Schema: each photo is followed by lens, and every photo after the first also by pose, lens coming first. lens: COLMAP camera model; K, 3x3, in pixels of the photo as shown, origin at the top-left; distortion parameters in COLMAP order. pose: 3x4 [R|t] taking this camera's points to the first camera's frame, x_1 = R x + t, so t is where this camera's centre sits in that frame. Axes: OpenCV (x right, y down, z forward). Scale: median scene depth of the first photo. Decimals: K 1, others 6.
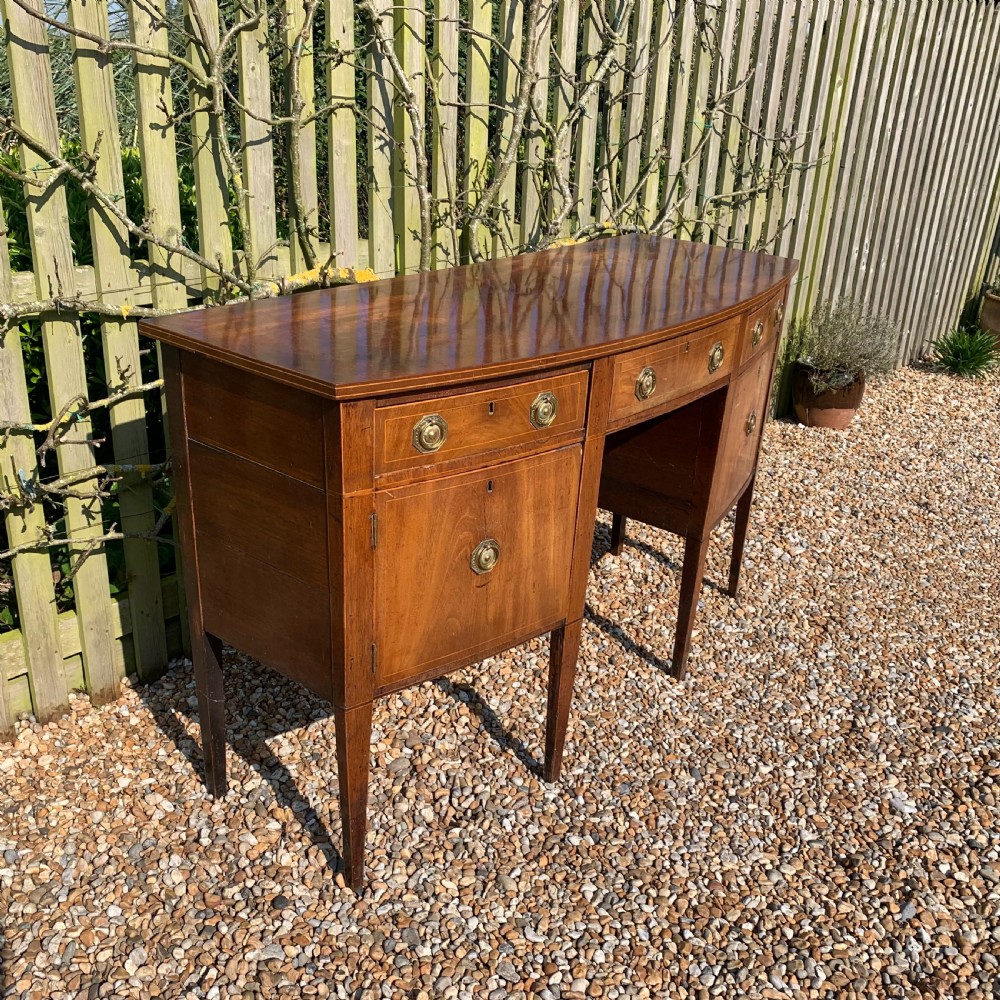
lens RADIAL K [[1012.0, 0, 498.0], [0, 1012.0, 489.5], [0, 0, 1]] dist [-0.013556, 0.000000]
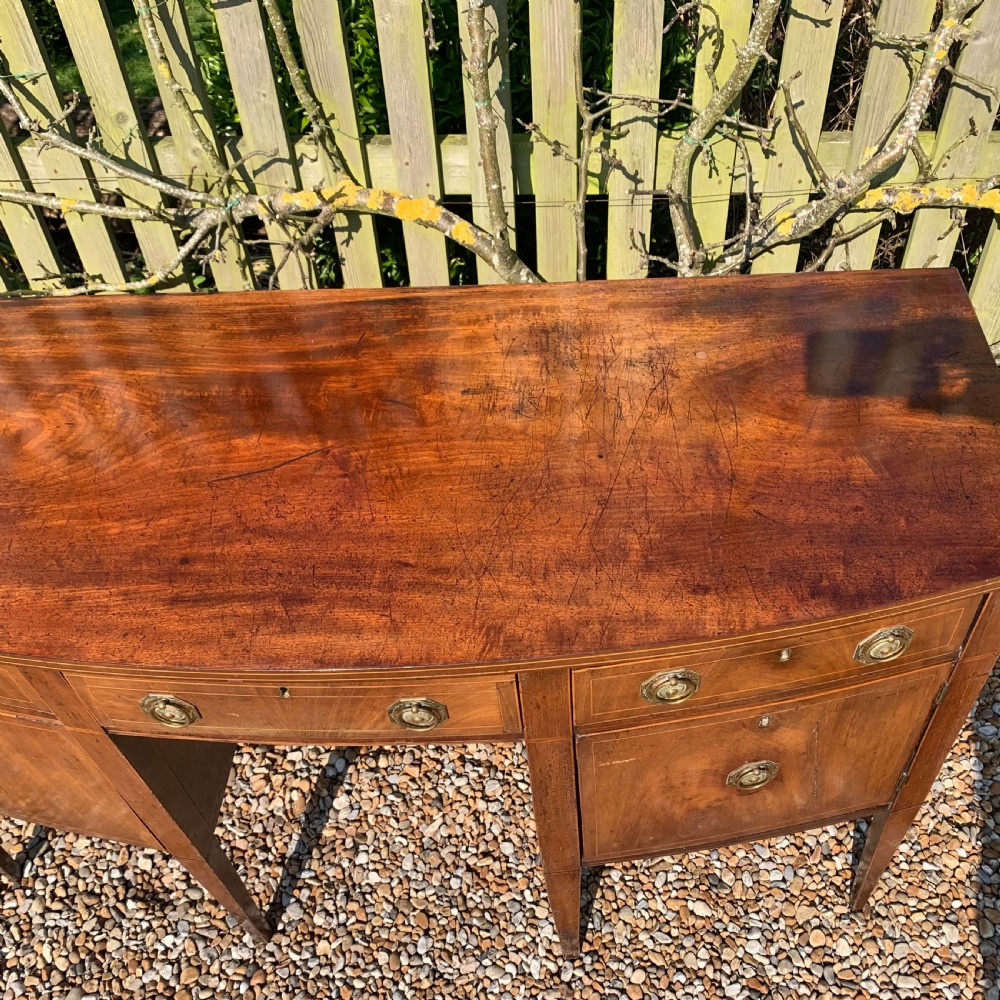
lens RADIAL K [[1036.9, 0, 483.9], [0, 1036.9, 488.4], [0, 0, 1]] dist [-0.004443, 0.000000]
pose [[0.573595, 0.534594, -0.620644, 0.503854], [-0.218389, 0.830057, 0.513139, -0.509107], [0.789491, -0.158792, 0.592866, 0.731522]]
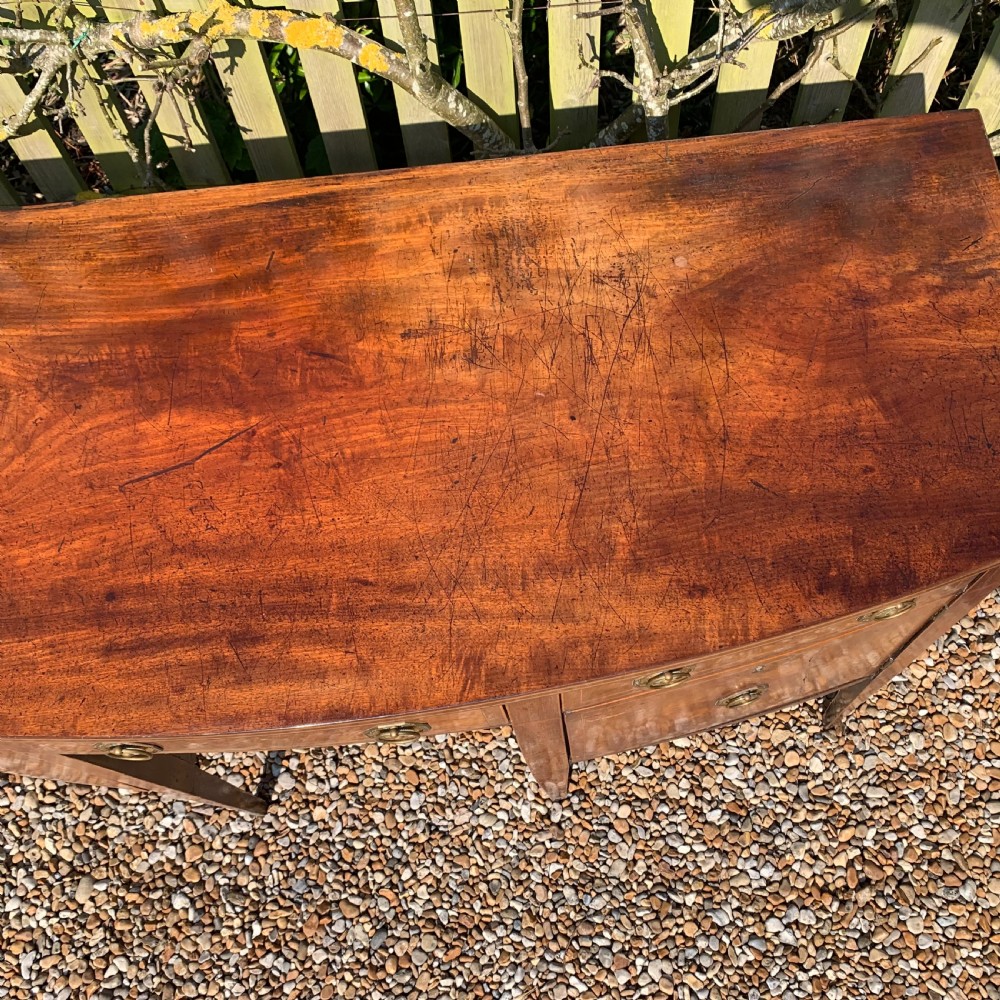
lens RADIAL K [[1036.9, 0, 485.2], [0, 1036.9, 504.7], [0, 0, 1]] dist [-0.004443, 0.000000]
pose [[0.658763, 0.642791, -0.390962, 0.366494], [-0.183881, 0.641455, 0.744797, -0.578703], [0.729534, -0.418754, 0.540764, 0.810887]]
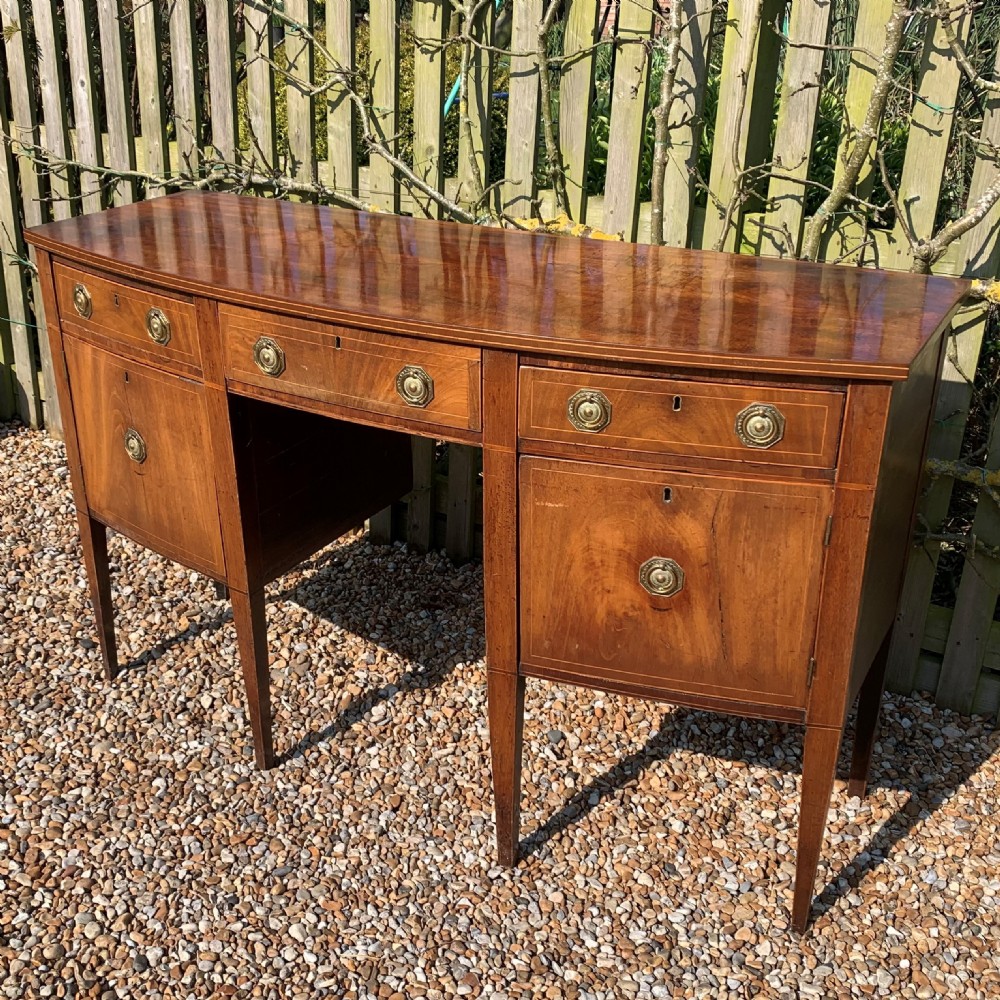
lens RADIAL K [[1234.1, 0, 466.8], [0, 1234.1, 493.3], [0, 0, 1]] dist [-0.005978, 0.000000]
pose [[0.163068, 0.354988, -0.920539, 1.062353], [-0.381174, 0.883250, 0.273085, -0.318673], [0.910008, 0.306354, 0.279342, 0.814405]]
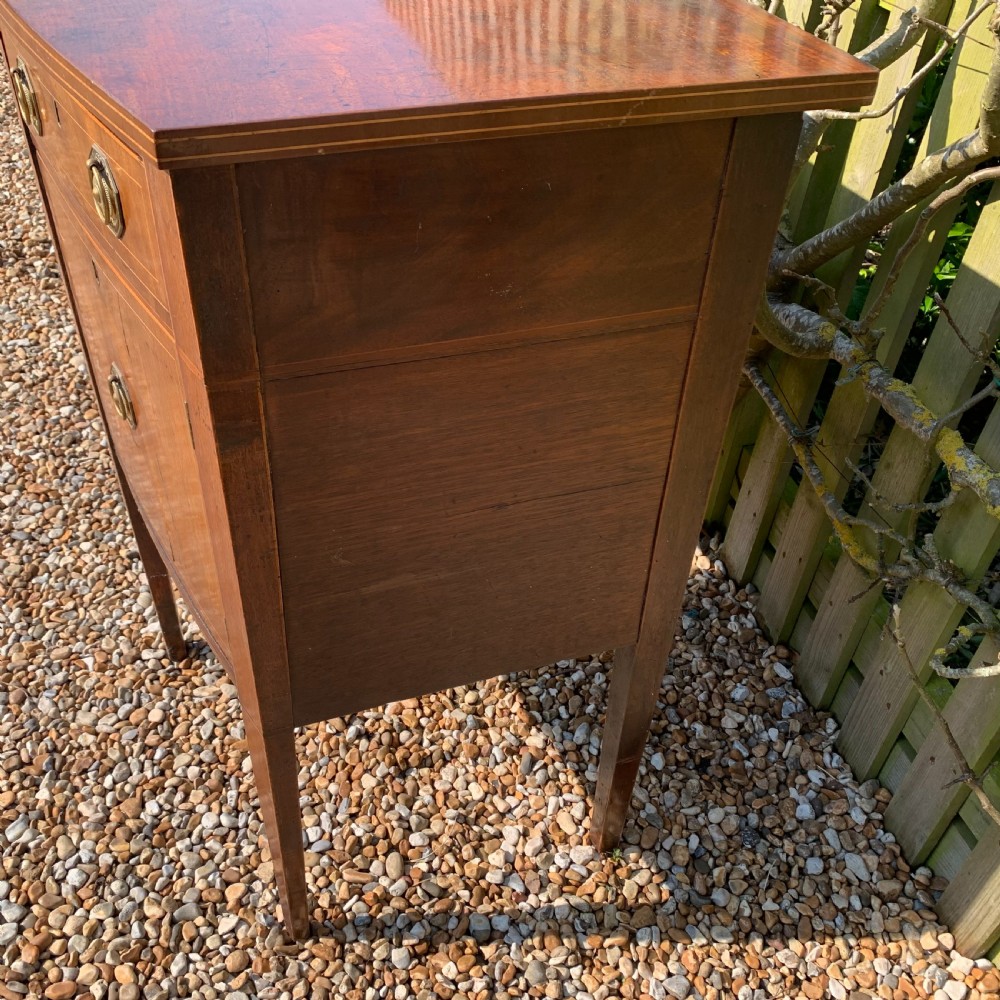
lens RADIAL K [[1036.9, 0, 492.3], [0, 1036.9, 493.2], [0, 0, 1]] dist [-0.004443, 0.000000]
pose [[-0.540249, 0.478471, -0.692240, 0.561565], [-0.393285, 0.583690, 0.710376, -0.464947], [0.743948, 0.656027, -0.127162, 1.422507]]
